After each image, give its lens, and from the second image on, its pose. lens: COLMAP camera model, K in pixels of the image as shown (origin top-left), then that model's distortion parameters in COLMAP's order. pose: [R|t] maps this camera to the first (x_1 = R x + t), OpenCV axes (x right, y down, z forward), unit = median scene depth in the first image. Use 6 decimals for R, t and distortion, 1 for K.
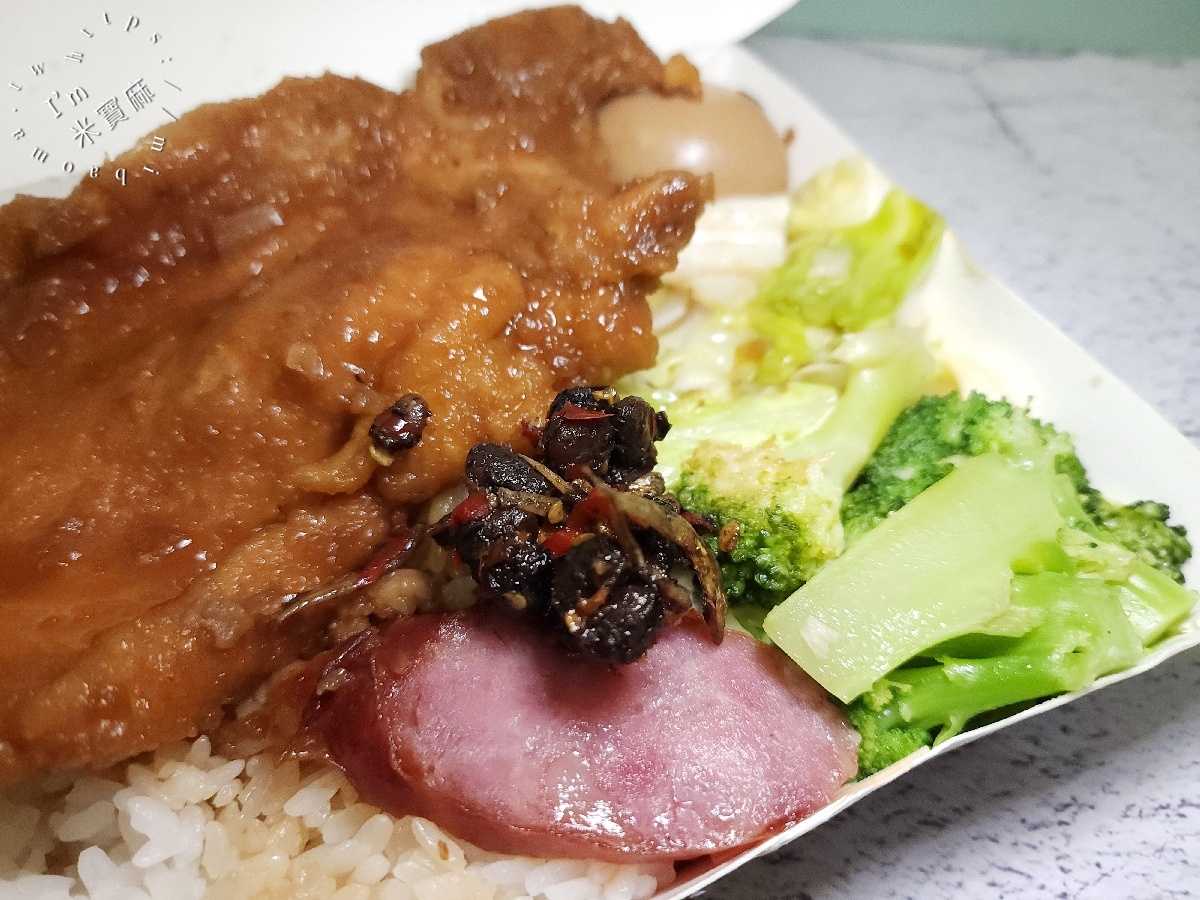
lens RADIAL K [[856.7, 0, 600.0], [0, 856.7, 450.0], [0, 0, 1]] dist [-0.030375, 0.000004]
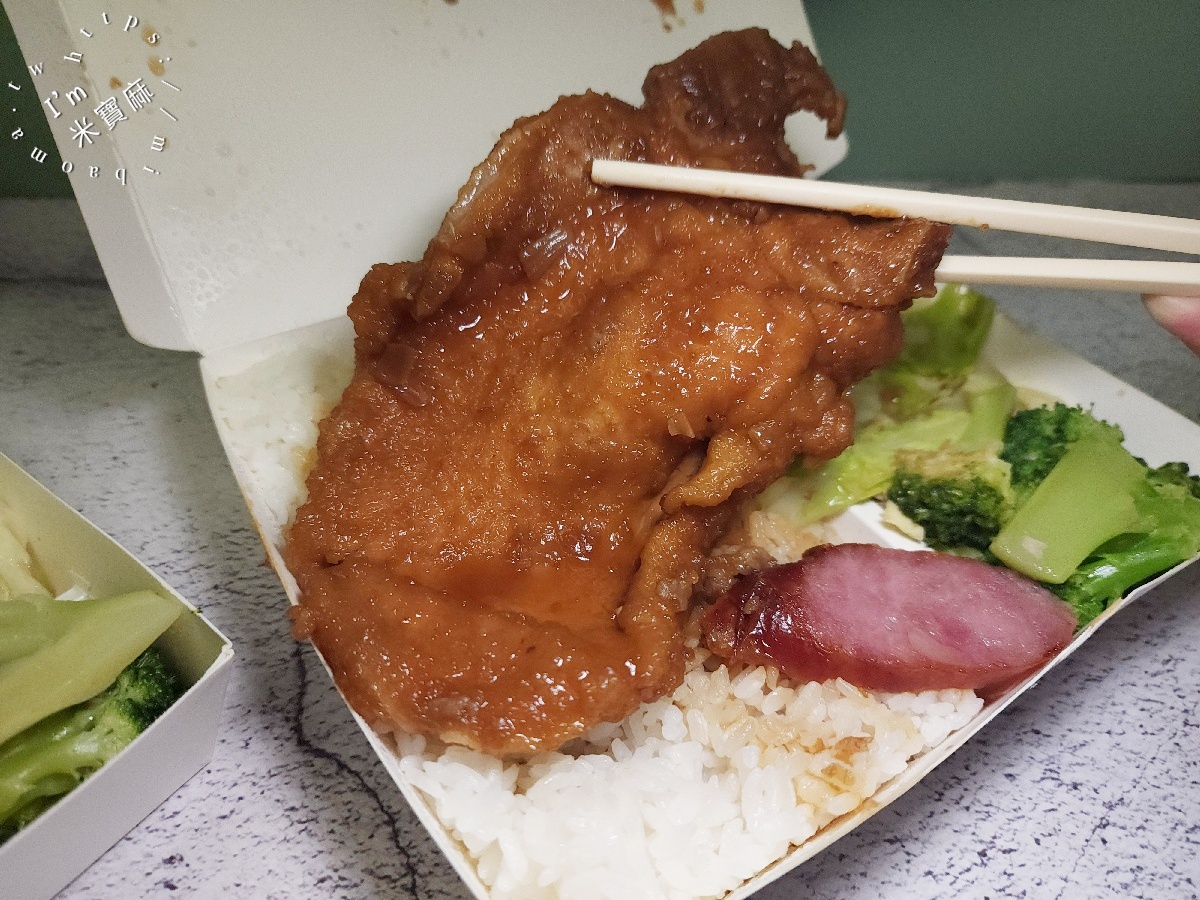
lens RADIAL K [[807.1, 0, 600.0], [0, 807.1, 450.0], [0, 0, 1]] dist [-0.023883, 0.000240]
pose [[0.989081, -0.087935, 0.118265, -0.622649], [0.102200, 0.987435, -0.120528, 0.116860], [-0.106180, 0.131299, 0.985640, -0.374710]]
